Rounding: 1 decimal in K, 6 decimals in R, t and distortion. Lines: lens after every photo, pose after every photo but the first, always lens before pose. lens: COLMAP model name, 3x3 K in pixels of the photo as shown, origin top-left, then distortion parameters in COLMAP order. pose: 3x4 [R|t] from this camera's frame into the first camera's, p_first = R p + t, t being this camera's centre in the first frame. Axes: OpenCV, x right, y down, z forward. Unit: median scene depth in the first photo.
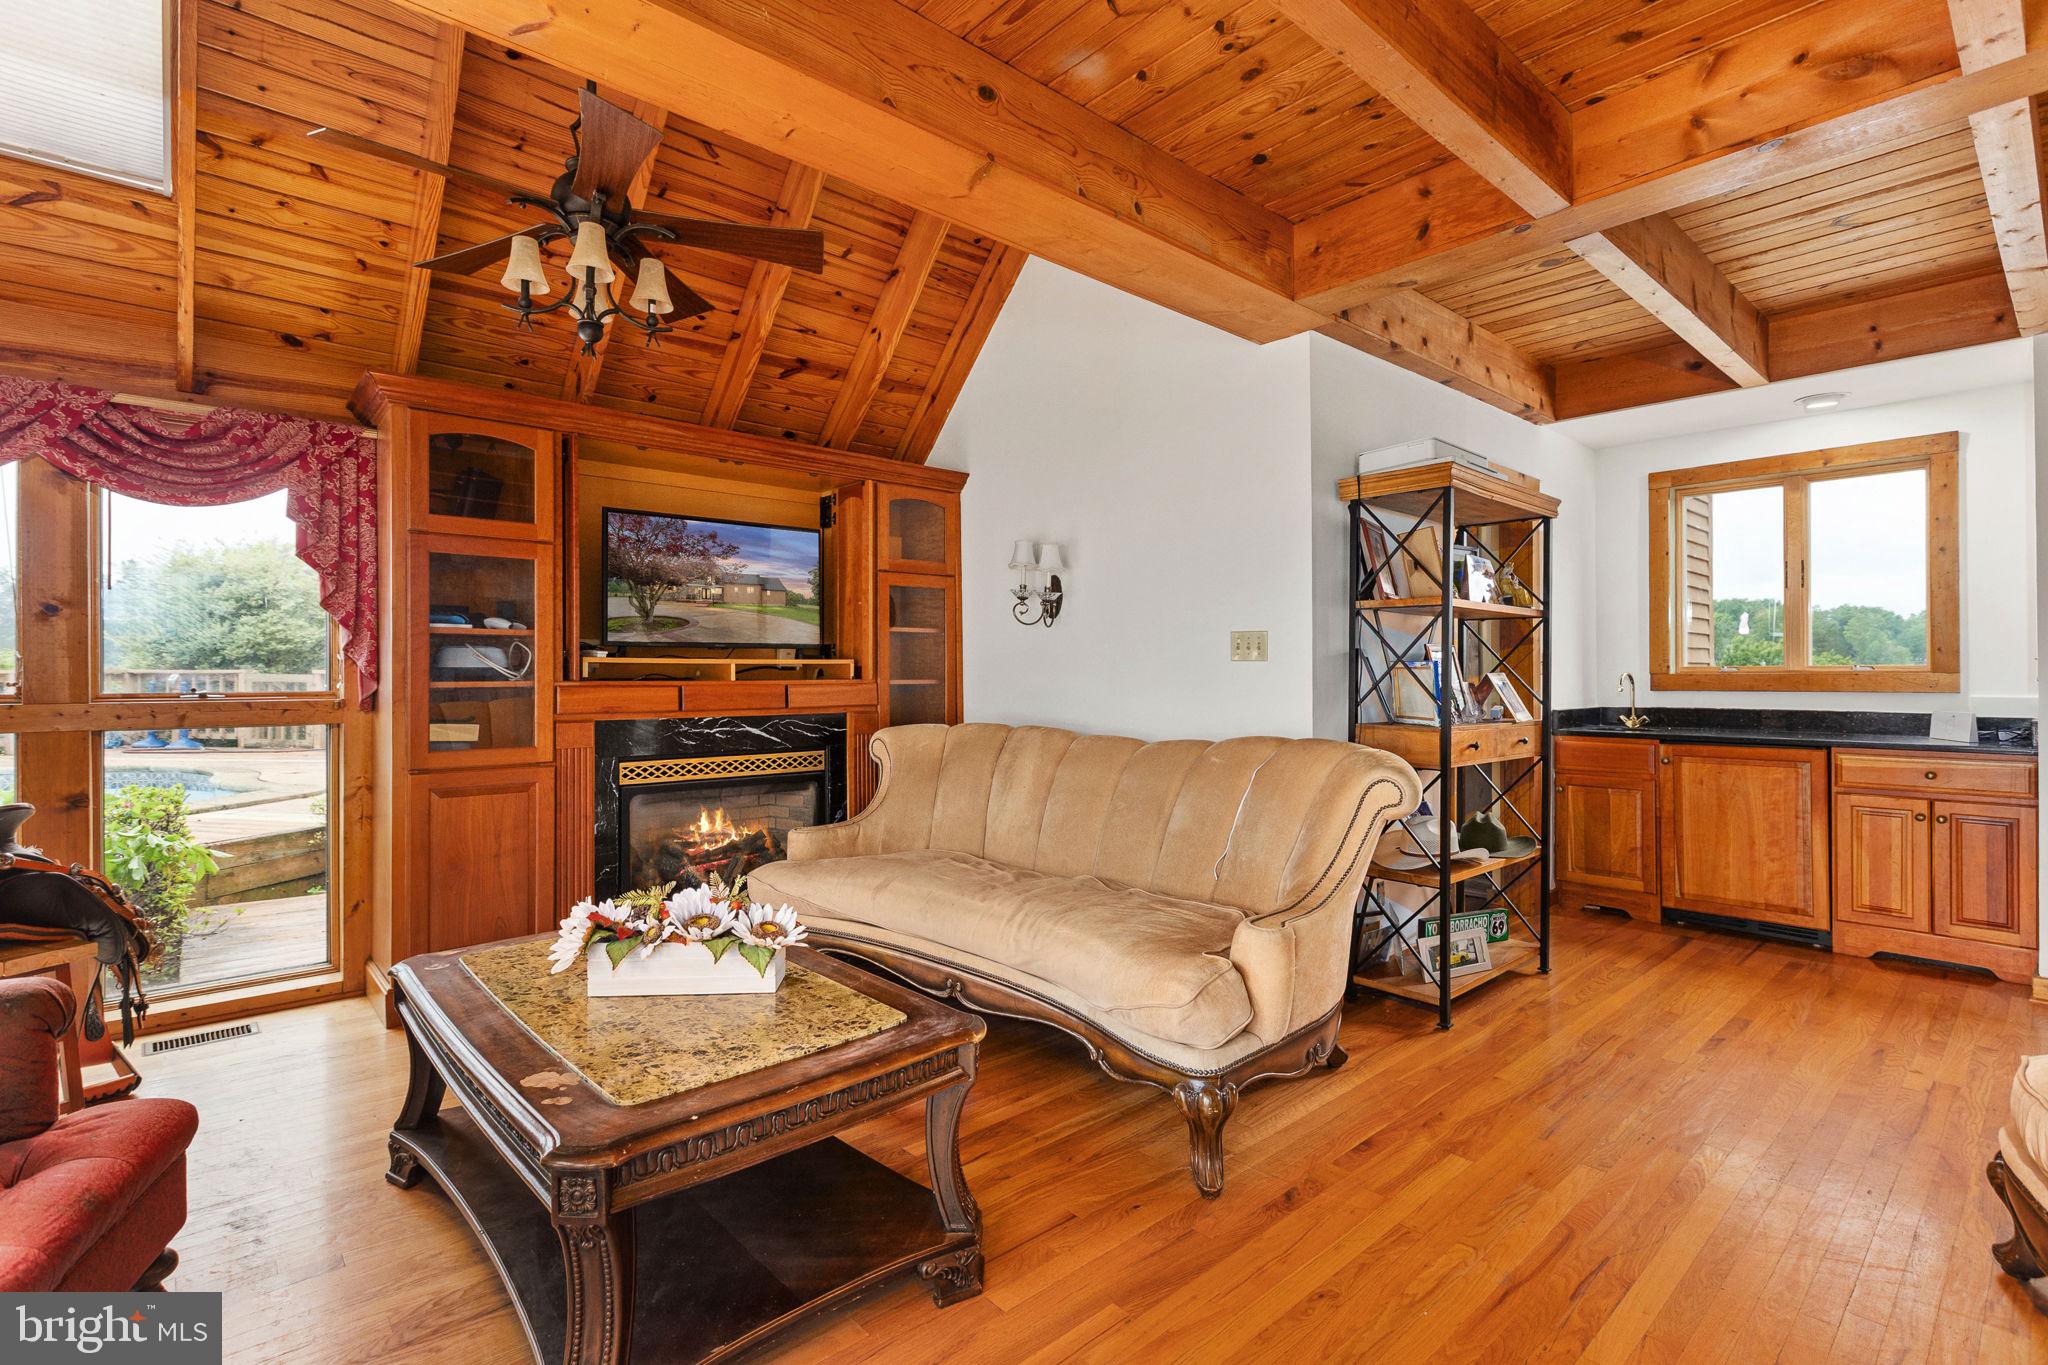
lens RADIAL K [[937.4, 0, 1012.8], [0, 937.4, 670.0], [0, 0, 1]] dist [0.002453, -0.000312]
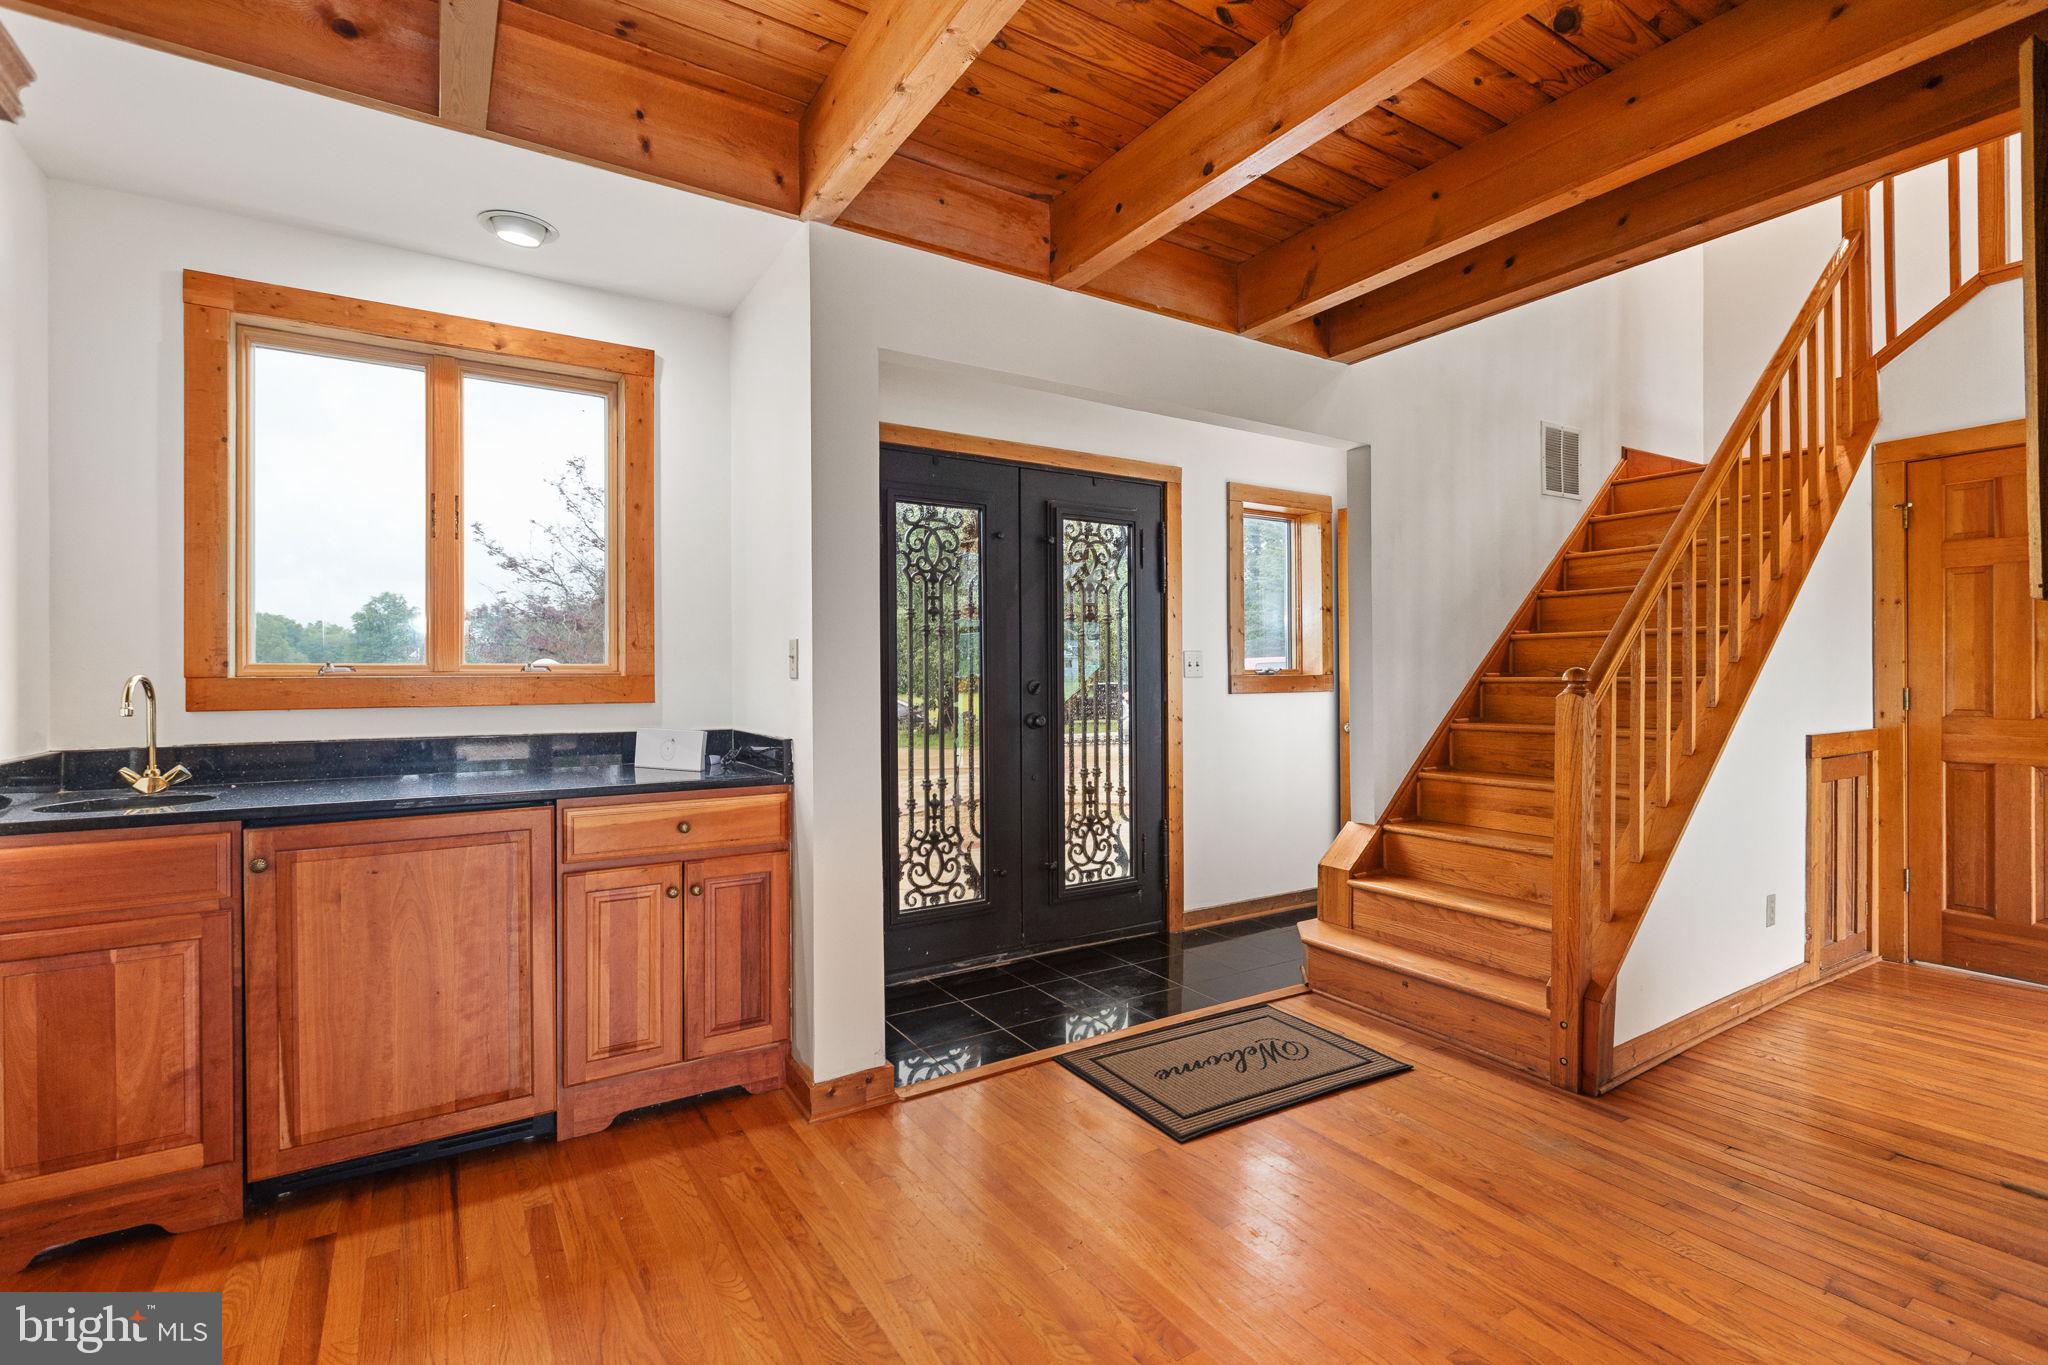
lens RADIAL K [[937.4, 0, 1014.3], [0, 937.4, 672.7], [0, 0, 1]] dist [0.002453, -0.000312]
pose [[0.156132, 0.004890, 0.987724, 0.317944], [-0.002624, 0.999986, -0.004536, 0.003363], [-0.987733, -0.001883, 0.156143, 0.602409]]
